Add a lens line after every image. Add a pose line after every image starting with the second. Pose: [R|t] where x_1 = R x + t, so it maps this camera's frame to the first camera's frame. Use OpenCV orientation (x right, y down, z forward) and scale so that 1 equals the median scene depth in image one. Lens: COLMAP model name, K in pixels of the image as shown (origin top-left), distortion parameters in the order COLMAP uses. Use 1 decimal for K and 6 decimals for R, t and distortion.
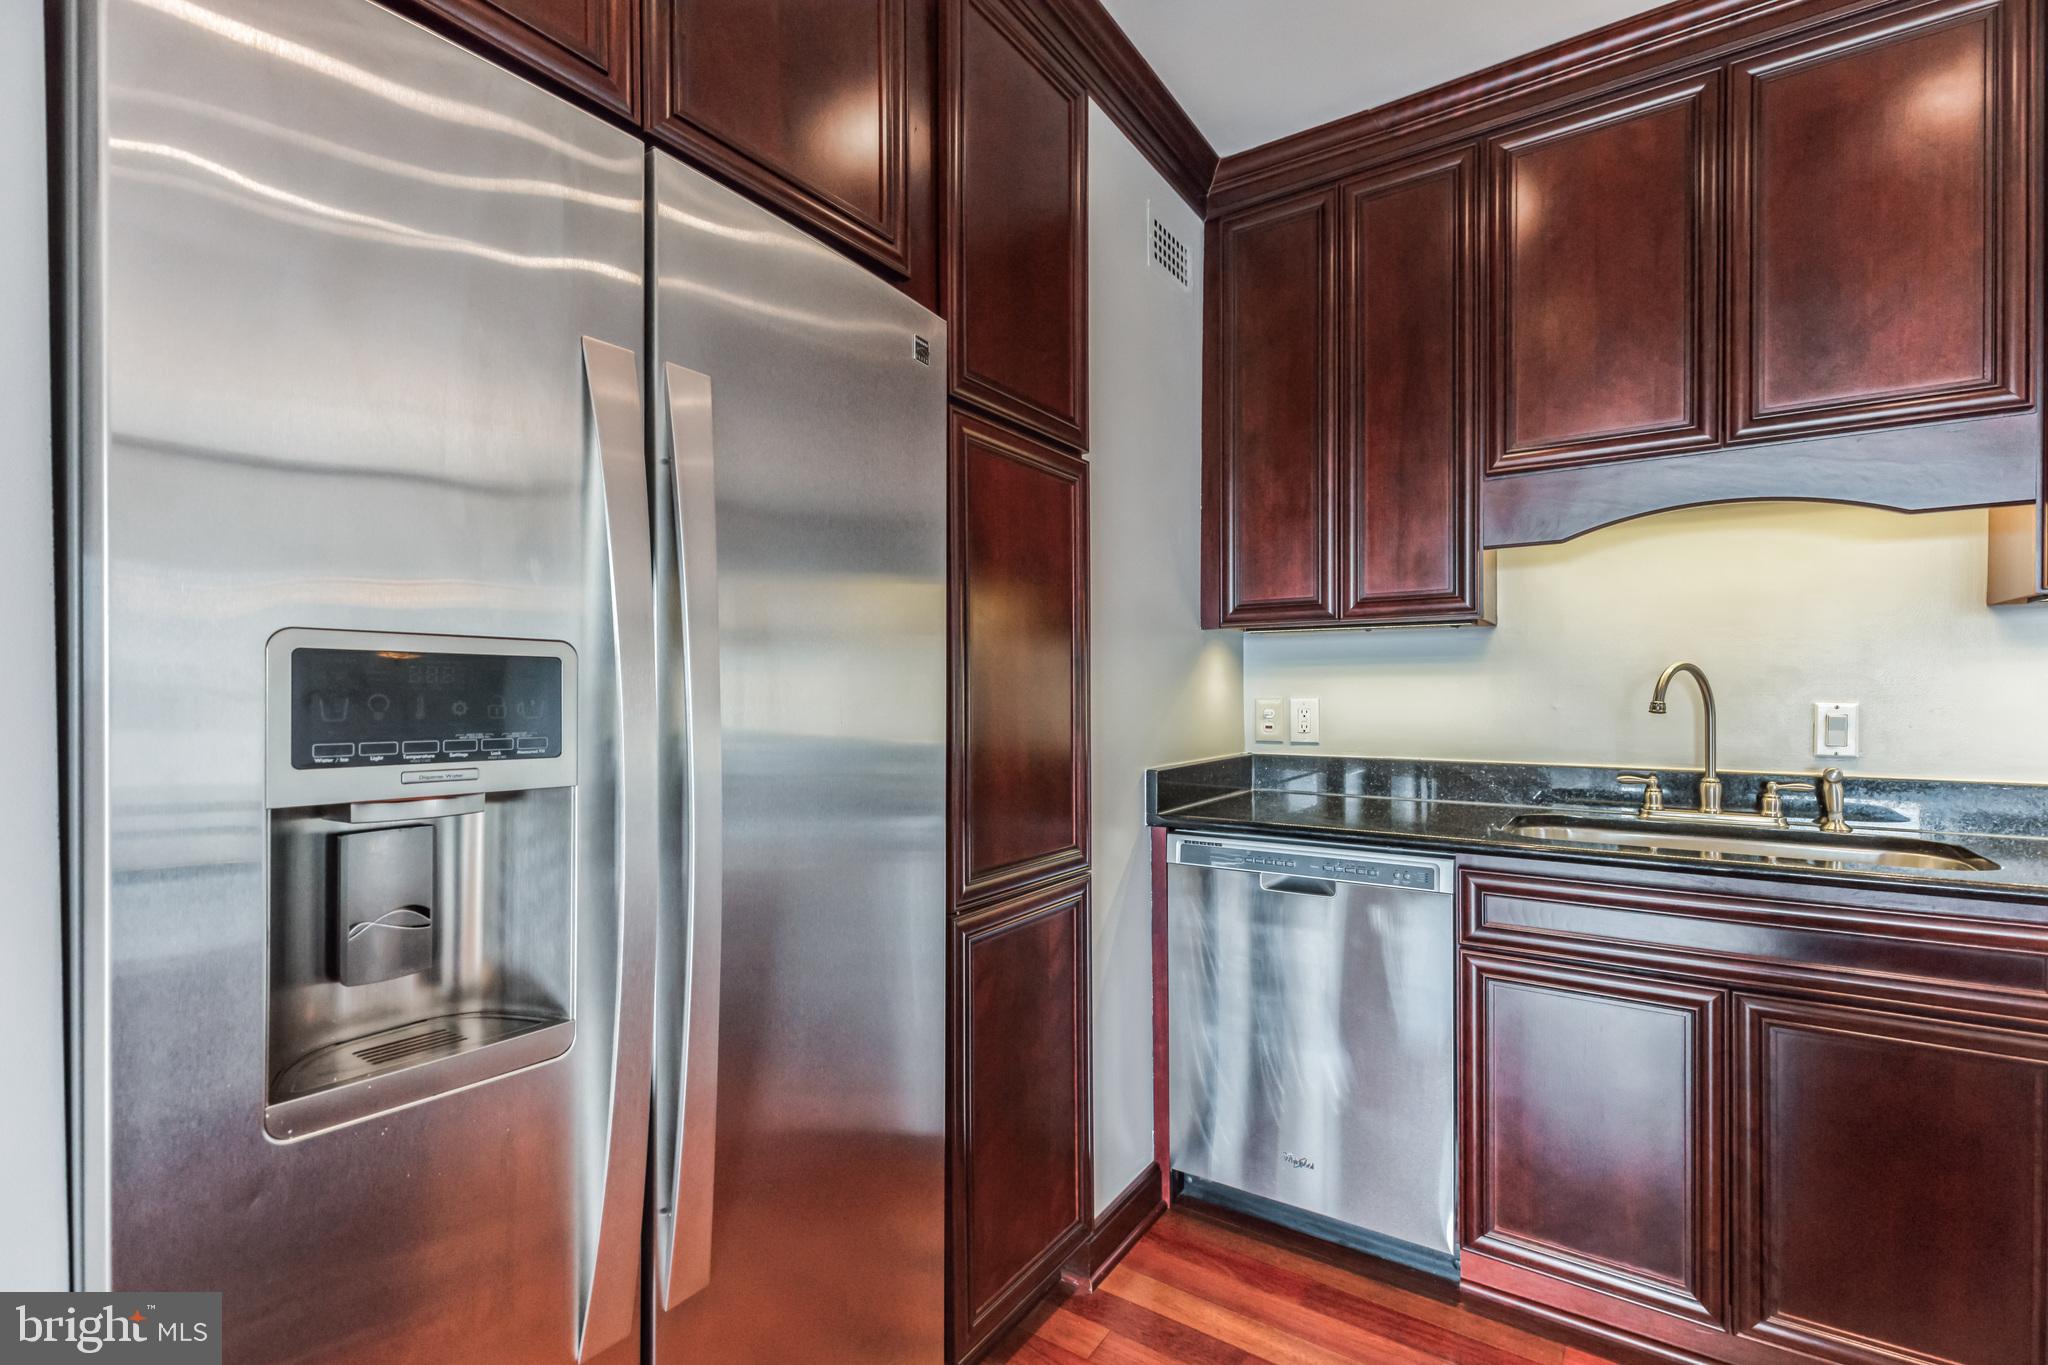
lens RADIAL K [[925.8, 0, 1038.4], [0, 925.8, 693.8], [0, 0, 1]] dist [0.017968, 0.000379]
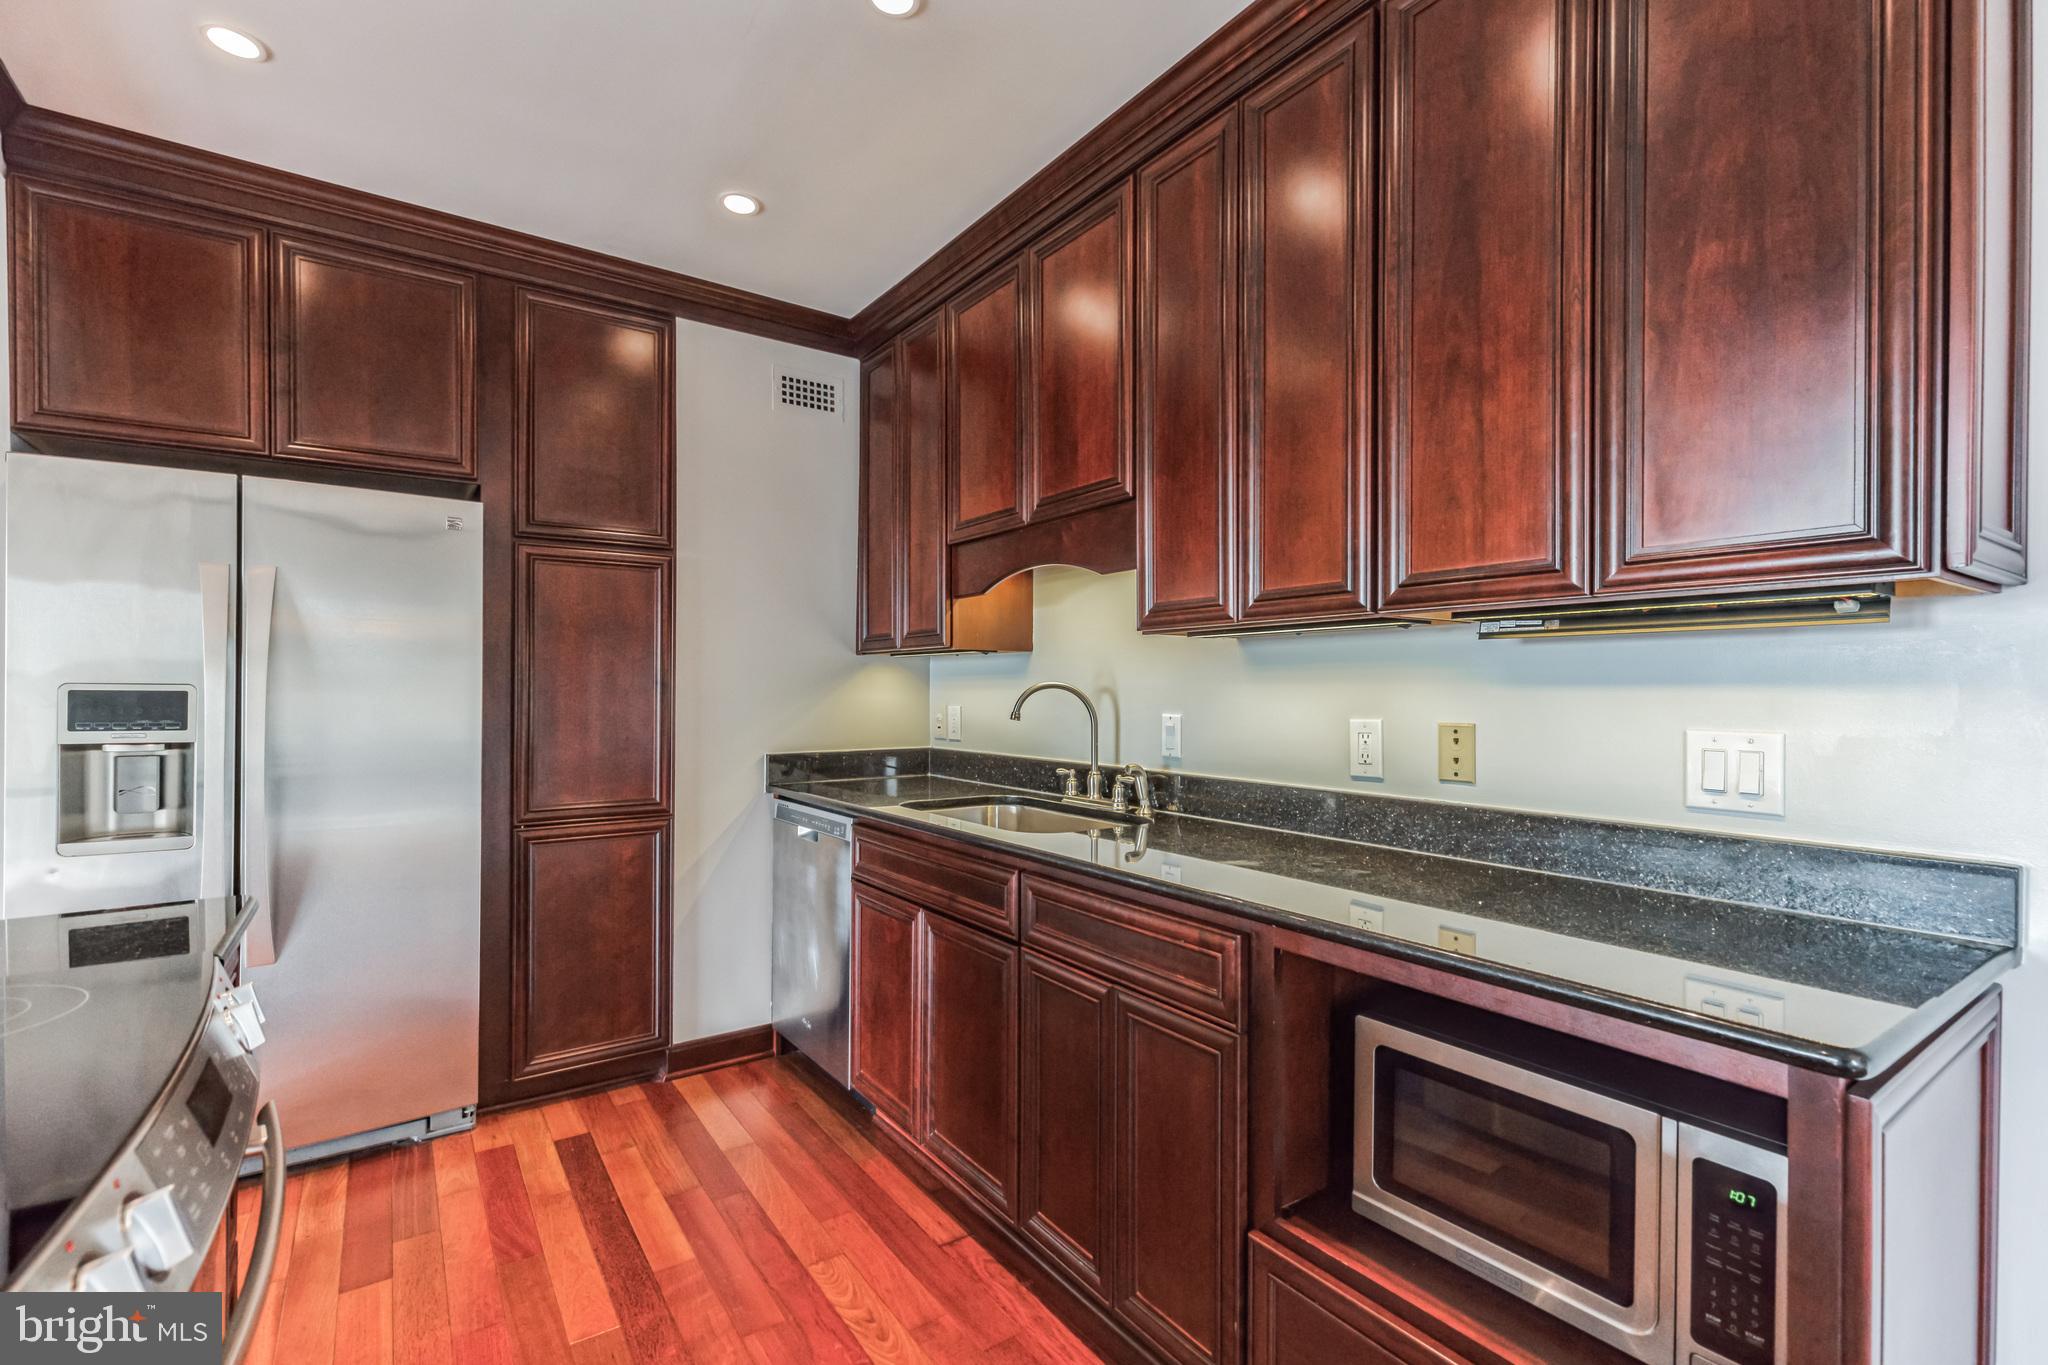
lens RADIAL K [[925.8, 0, 1013.2], [0, 925.8, 685.9], [0, 0, 1]] dist [0.017968, 0.000379]
pose [[0.925924, 0.001276, -0.377707, 1.114814], [-0.003448, 0.999981, -0.005076, -0.020890], [0.377693, 0.006003, 0.925911, -0.226789]]
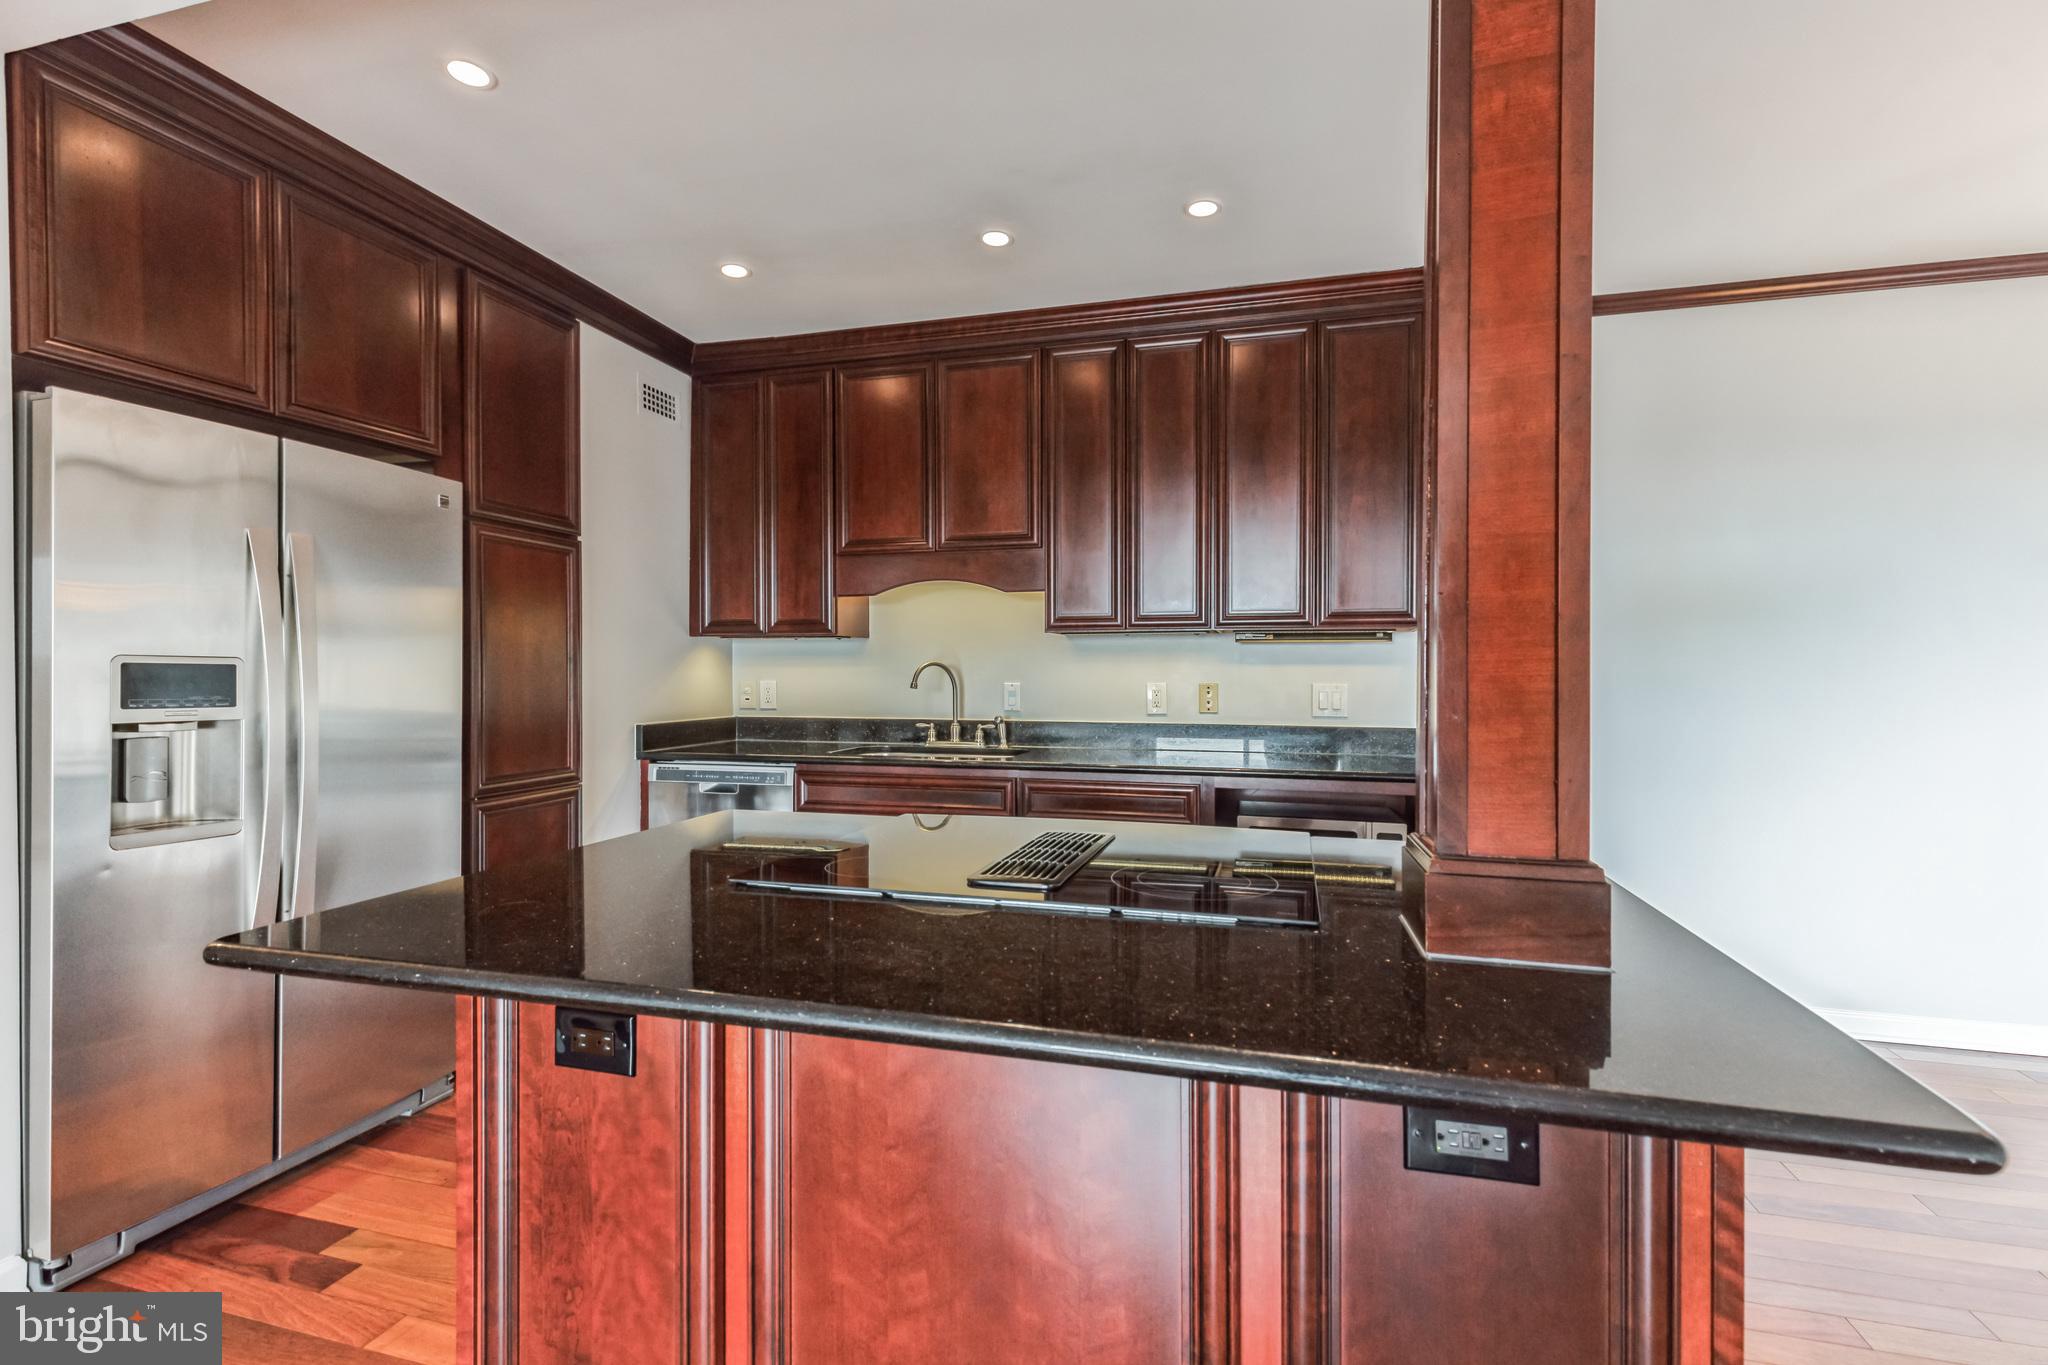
lens RADIAL K [[925.8, 0, 1019.5], [0, 925.8, 674.7], [0, 0, 1]] dist [0.017968, 0.000379]
pose [[0.955102, 0.001468, 0.296275, 0.298857], [-0.001514, 0.999999, -0.000074, -0.006841], [-0.296275, -0.000378, 0.955103, -0.817518]]
